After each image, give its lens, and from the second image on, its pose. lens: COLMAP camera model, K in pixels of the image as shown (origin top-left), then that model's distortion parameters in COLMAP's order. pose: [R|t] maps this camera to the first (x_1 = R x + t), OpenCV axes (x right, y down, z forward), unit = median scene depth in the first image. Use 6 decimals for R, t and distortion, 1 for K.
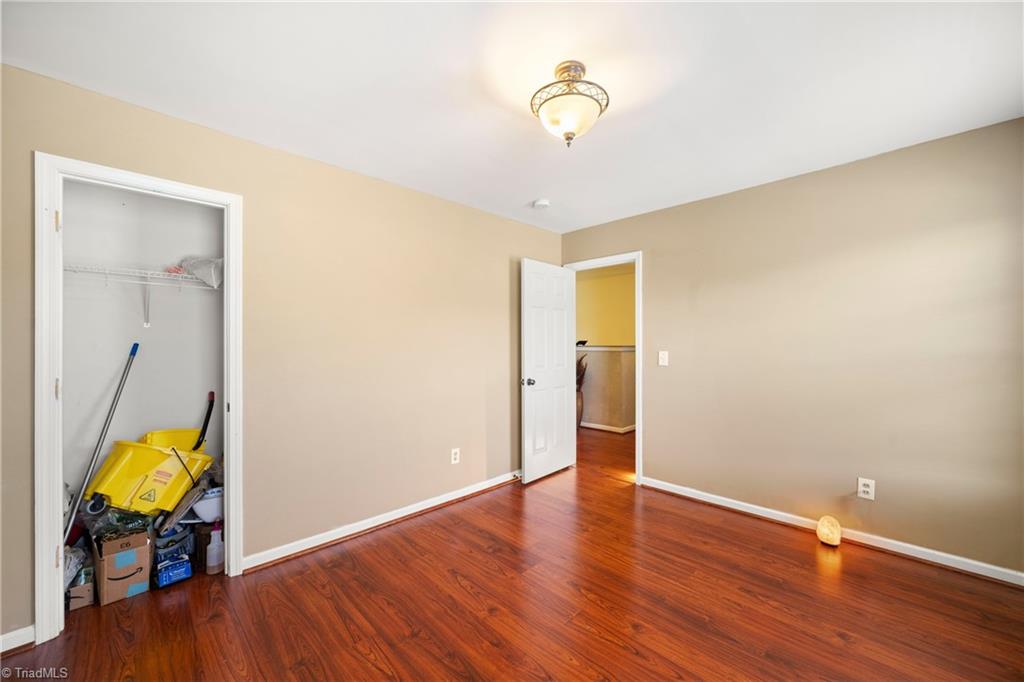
lens RADIAL K [[391.9, 0, 519.6], [0, 391.9, 341.3], [0, 0, 1]] dist [-0.009052, 0.002776]
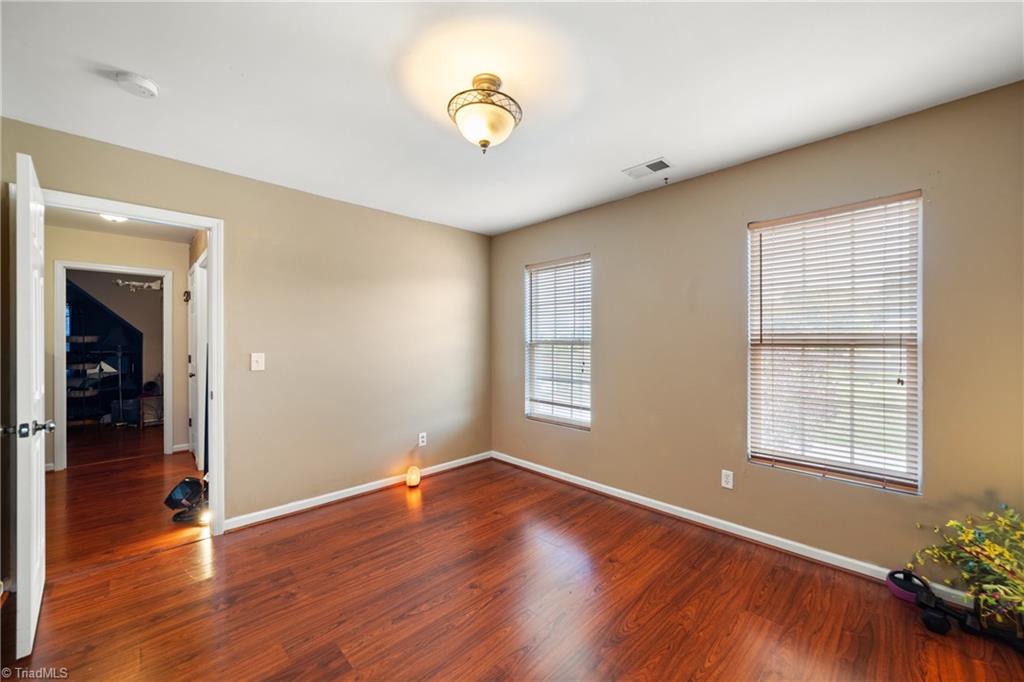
lens RADIAL K [[391.9, 0, 519.5], [0, 391.9, 342.3], [0, 0, 1]] dist [-0.009052, 0.002776]
pose [[0.003144, 0.003098, 0.999990, -0.588526], [-0.002337, 0.999992, -0.003091, 0.005913], [-0.999992, -0.002327, 0.003152, 0.585840]]
